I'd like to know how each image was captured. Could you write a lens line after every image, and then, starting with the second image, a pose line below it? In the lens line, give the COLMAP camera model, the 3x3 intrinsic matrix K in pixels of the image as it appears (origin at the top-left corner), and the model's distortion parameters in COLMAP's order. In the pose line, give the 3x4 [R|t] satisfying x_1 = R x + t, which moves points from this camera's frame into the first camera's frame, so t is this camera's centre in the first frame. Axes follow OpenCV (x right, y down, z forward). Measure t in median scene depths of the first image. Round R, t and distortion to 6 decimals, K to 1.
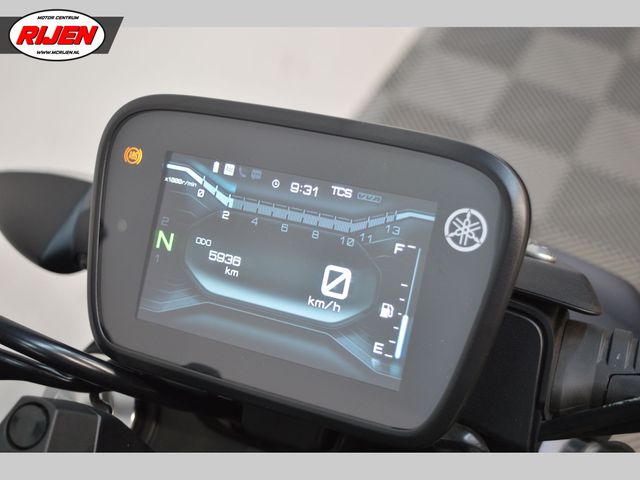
lens RADIAL K [[985.0, 0, 321.0], [0, 985.0, 240.2], [0, 0, 1]] dist [0.001070, 0.000000]
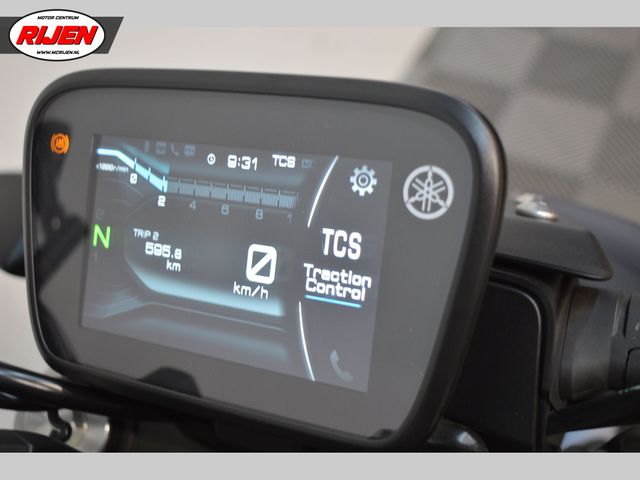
lens RADIAL K [[909.5, 0, 320.8], [0, 909.5, 240.0], [0, 0, 1]] dist [0.006017, 0.000000]
pose [[0.992666, -0.090019, -0.080685, 0.105953], [0.092199, 0.995458, 0.023706, 0.002607], [0.078184, -0.030972, 0.996458, 0.217928]]
